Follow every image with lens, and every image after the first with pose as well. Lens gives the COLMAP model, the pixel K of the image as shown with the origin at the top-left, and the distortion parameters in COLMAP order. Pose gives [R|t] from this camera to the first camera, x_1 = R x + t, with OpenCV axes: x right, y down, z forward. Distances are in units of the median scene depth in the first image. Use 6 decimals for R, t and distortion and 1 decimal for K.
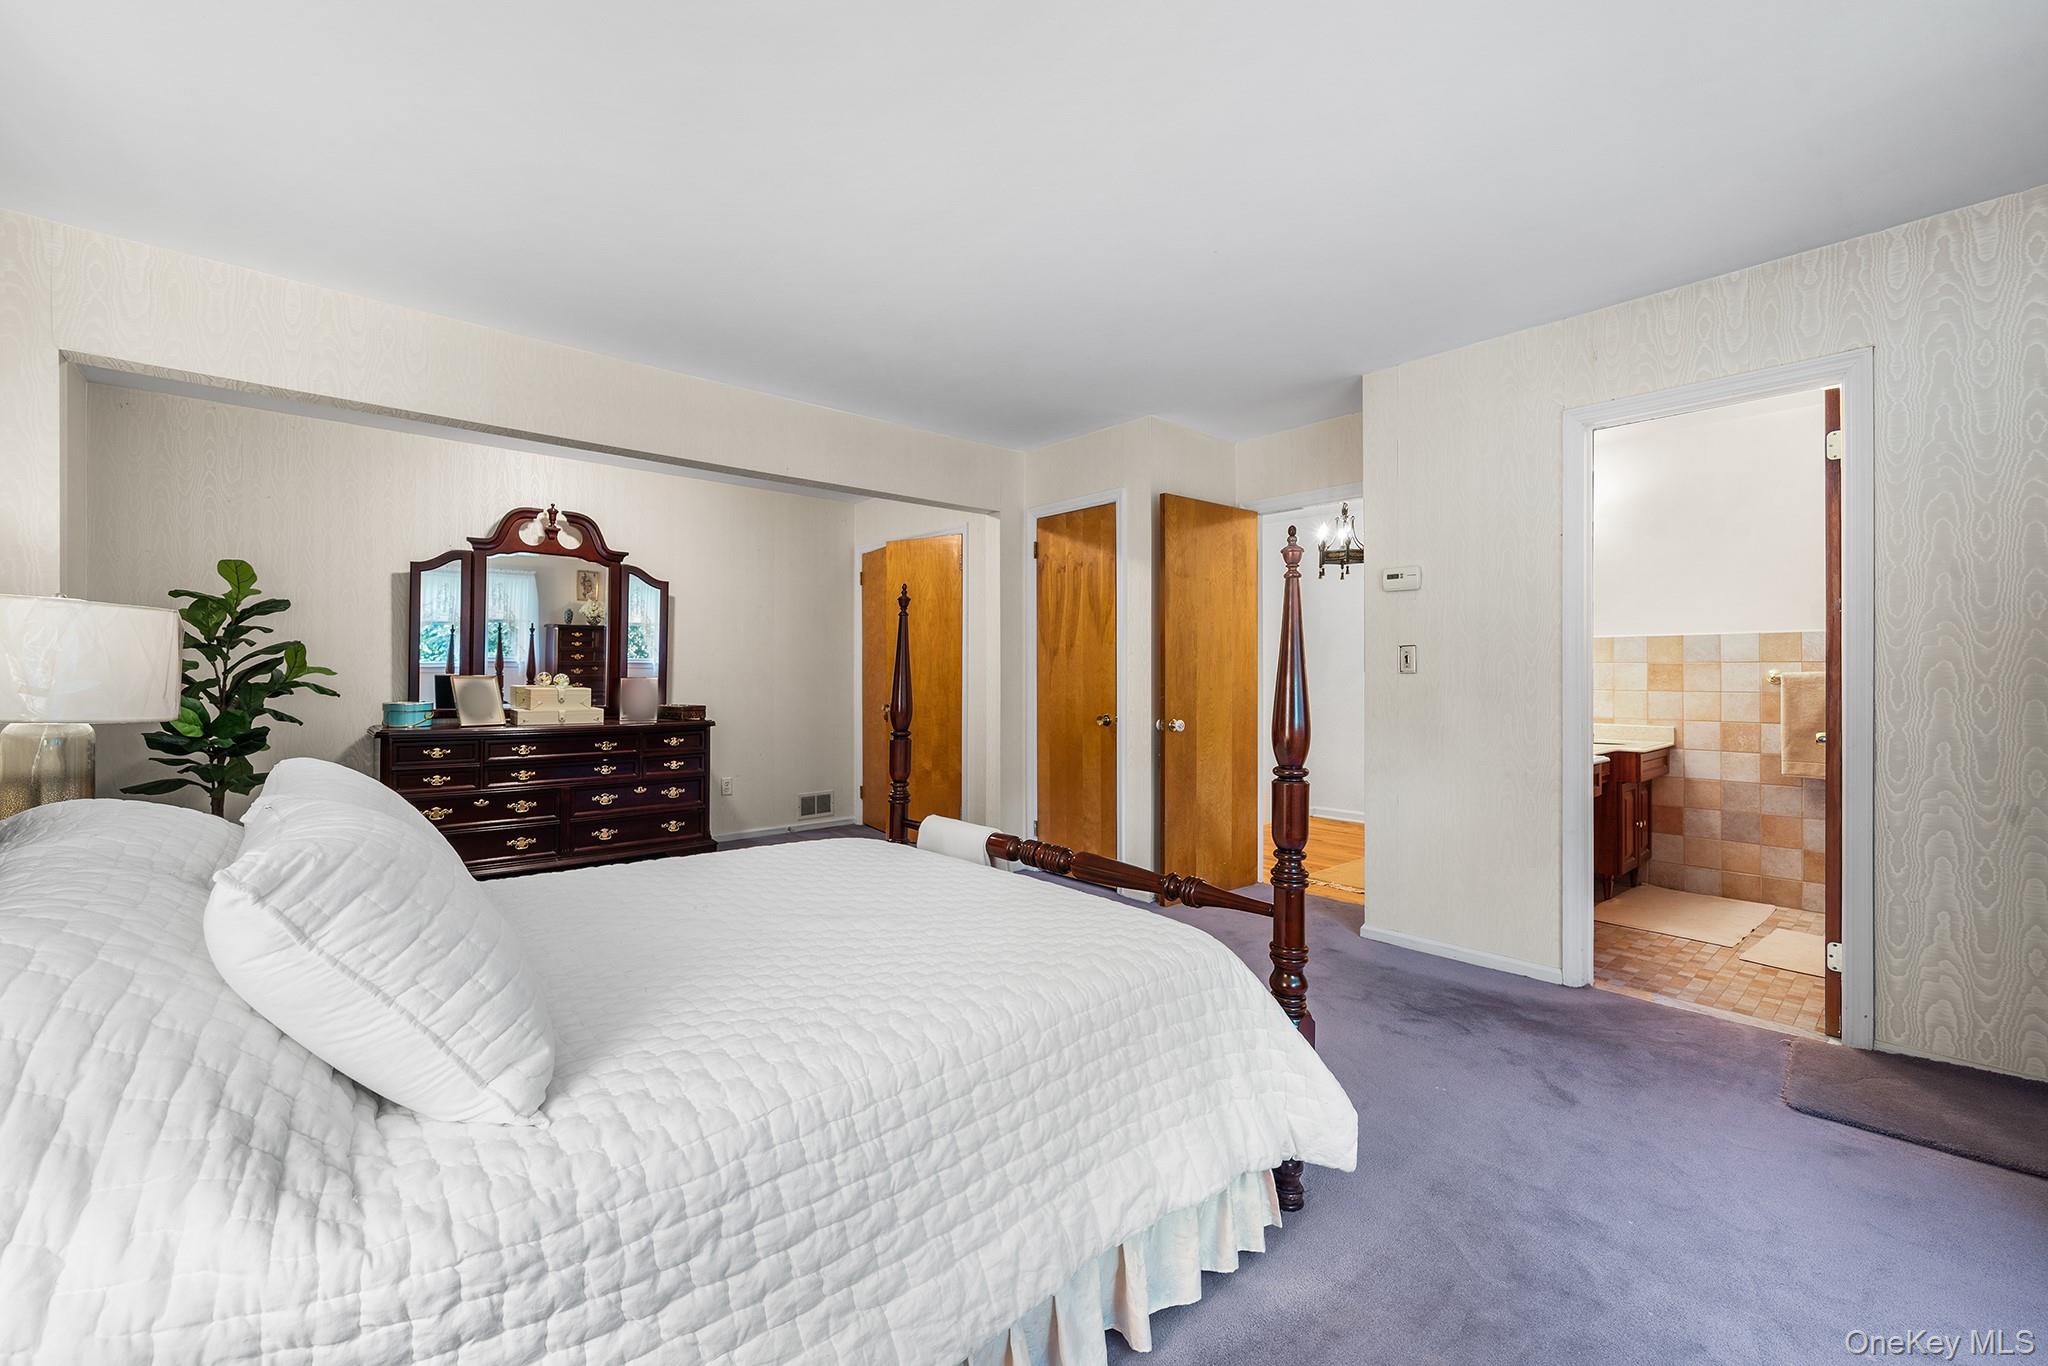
lens RADIAL K [[827.5, 0, 1015.7], [0, 827.5, 682.2], [0, 0, 1]] dist [0.000266, 0.000335]
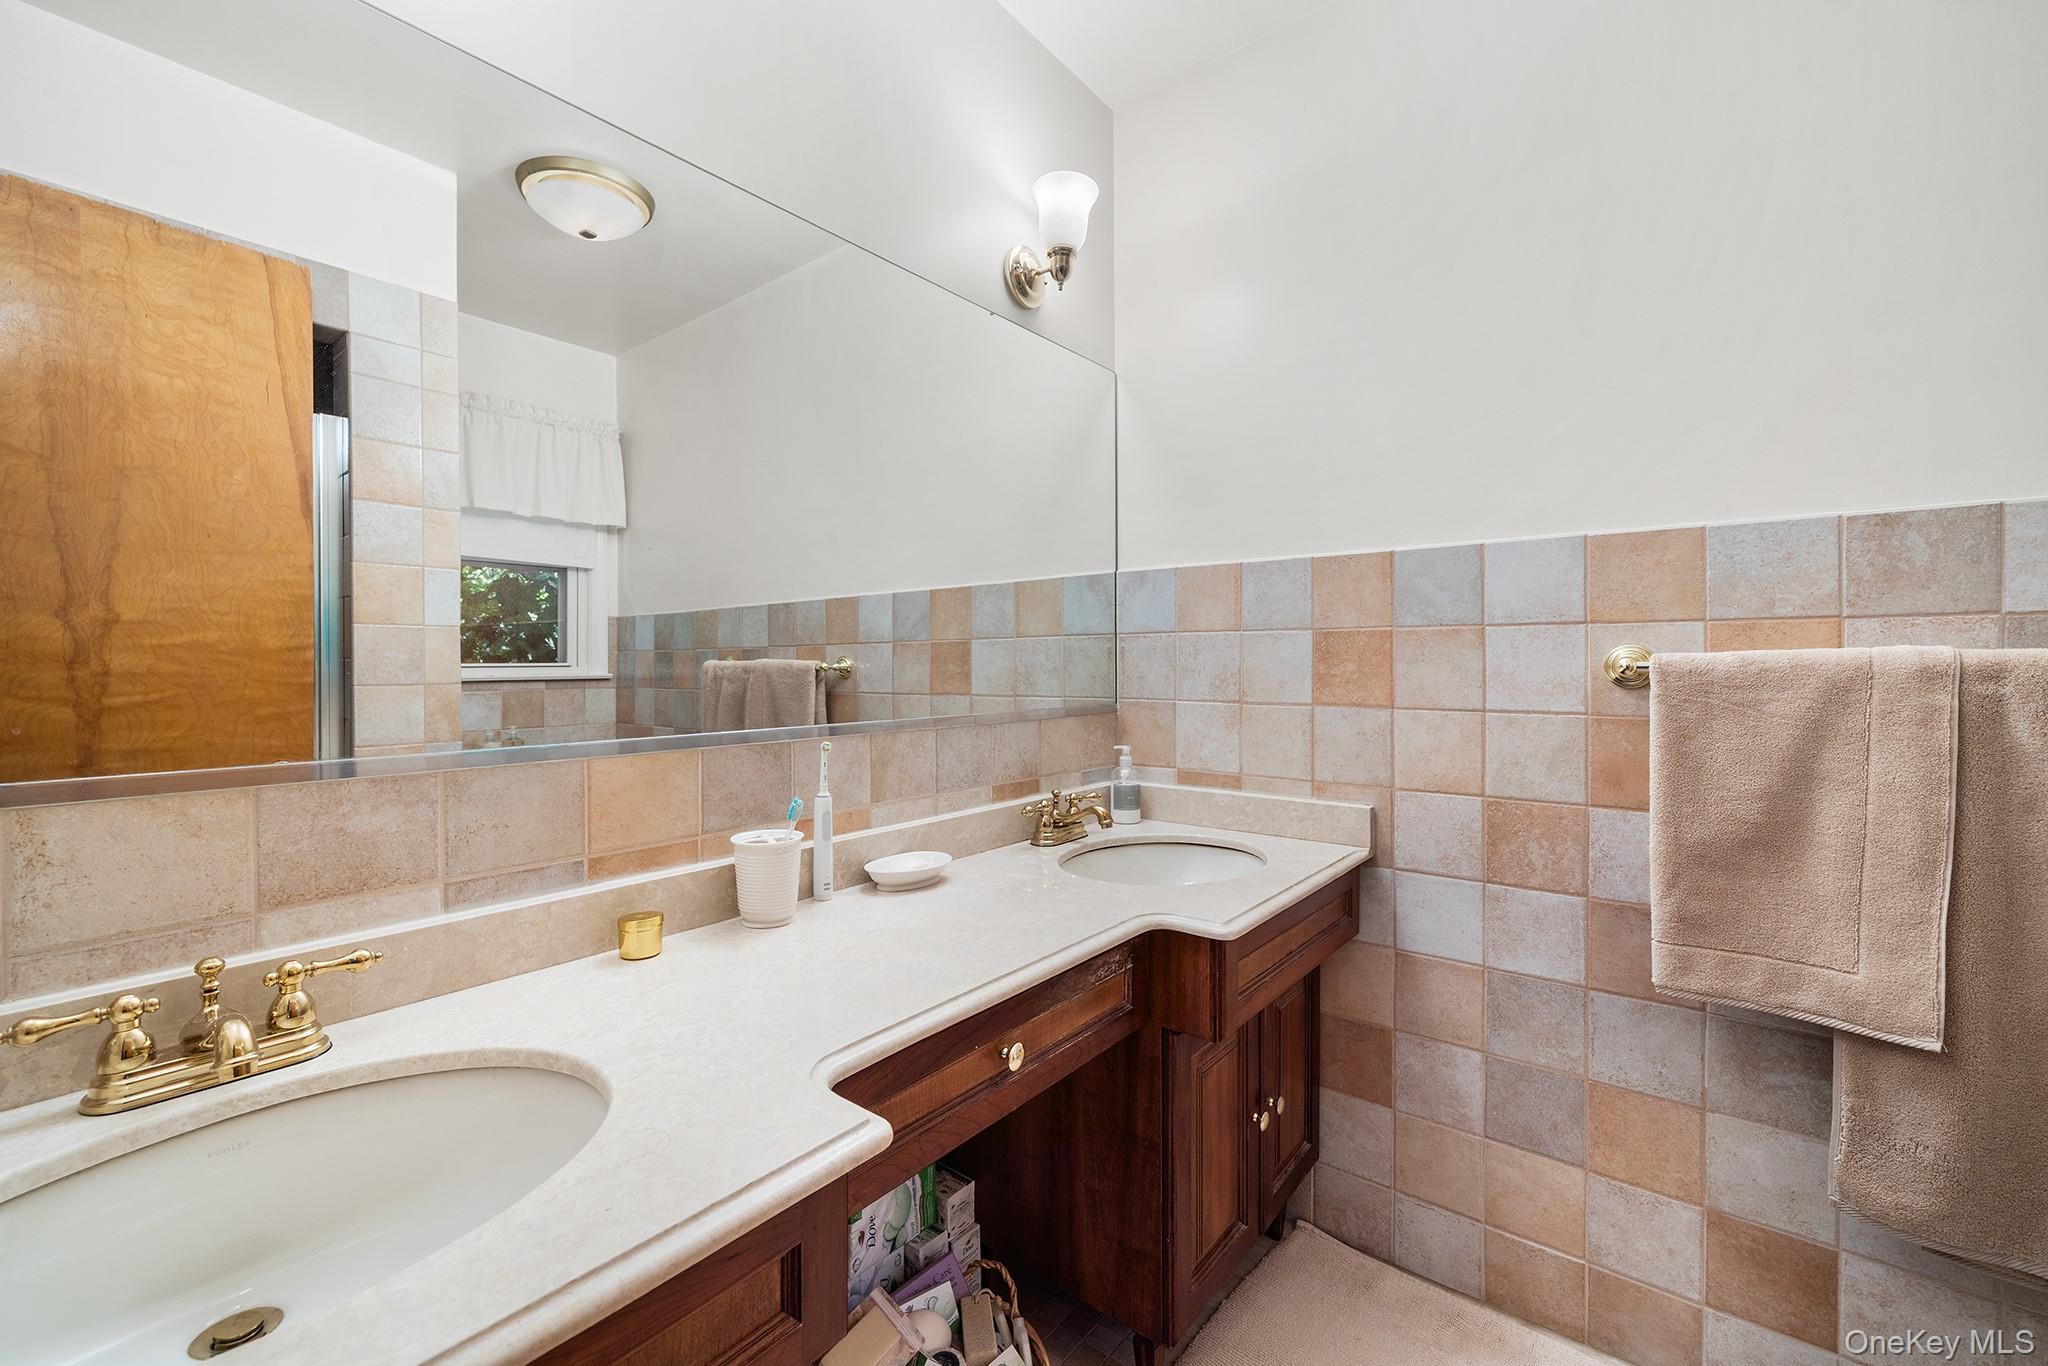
lens RADIAL K [[827.5, 0, 1031.2], [0, 827.5, 677.3], [0, 0, 1]] dist [0.000266, 0.000335]
pose [[0.983247, -0.002876, 0.182257, 0.608717], [0.000679, 0.999926, 0.012115, -0.006338], [-0.182278, -0.011788, 0.983176, 0.702238]]
